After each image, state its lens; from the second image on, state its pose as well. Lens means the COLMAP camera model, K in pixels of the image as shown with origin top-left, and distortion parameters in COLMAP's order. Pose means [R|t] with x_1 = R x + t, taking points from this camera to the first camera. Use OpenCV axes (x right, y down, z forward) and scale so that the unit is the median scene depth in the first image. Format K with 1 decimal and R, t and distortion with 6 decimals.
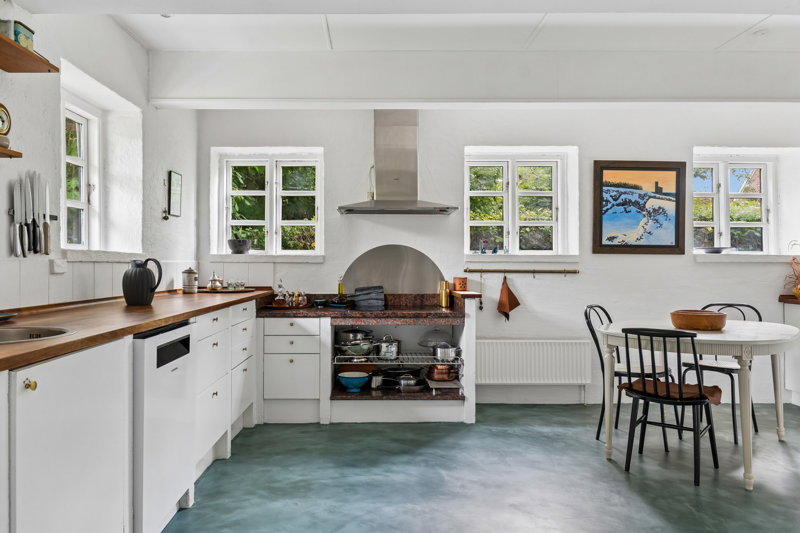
lens RADIAL K [[597.8, 0, 399.4], [0, 597.8, 267.5], [0, 0, 1]] dist [0.002242, 0.000205]
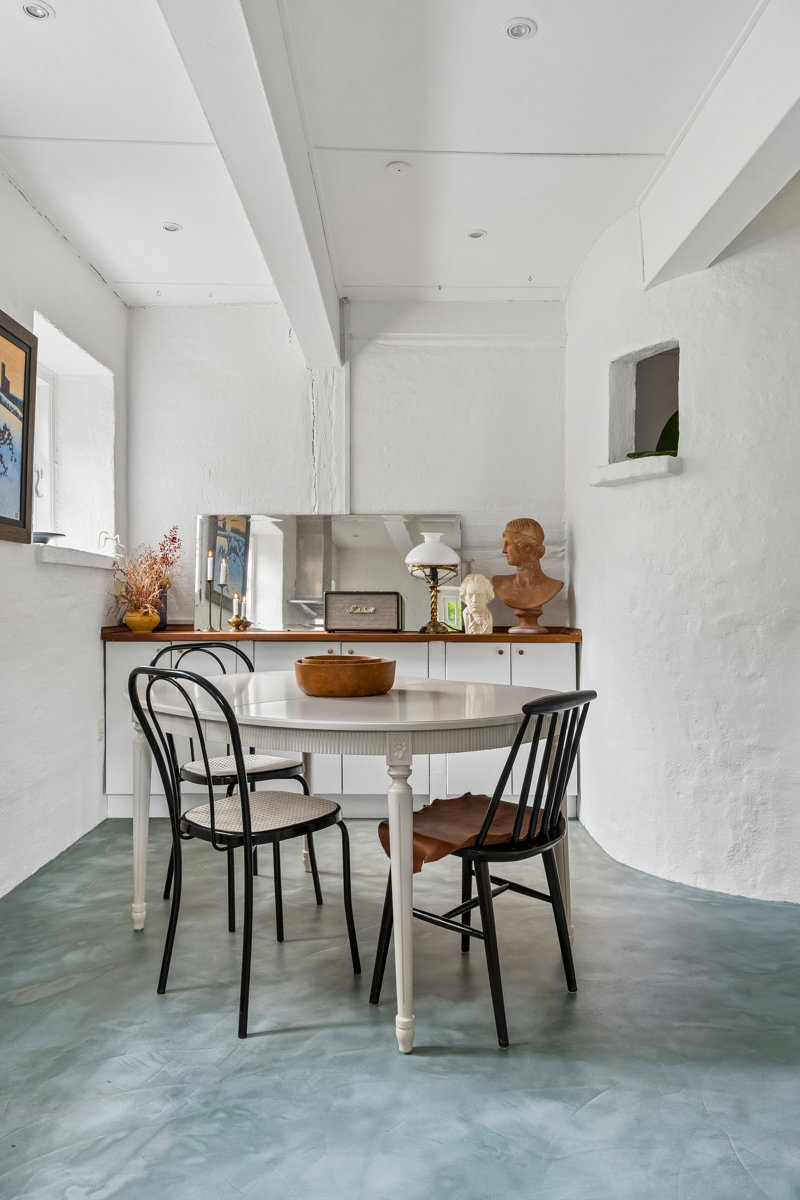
lens RADIAL K [[817.9, 0, 402.1], [0, 817.9, 598.6], [0, 0, 1]] dist [0.001605, 0.000120]
pose [[0.002751, -0.002544, 0.999993, -0.174743], [-0.010769, 0.999939, 0.002573, 0.019147], [-0.999938, -0.010776, 0.002723, 0.939512]]
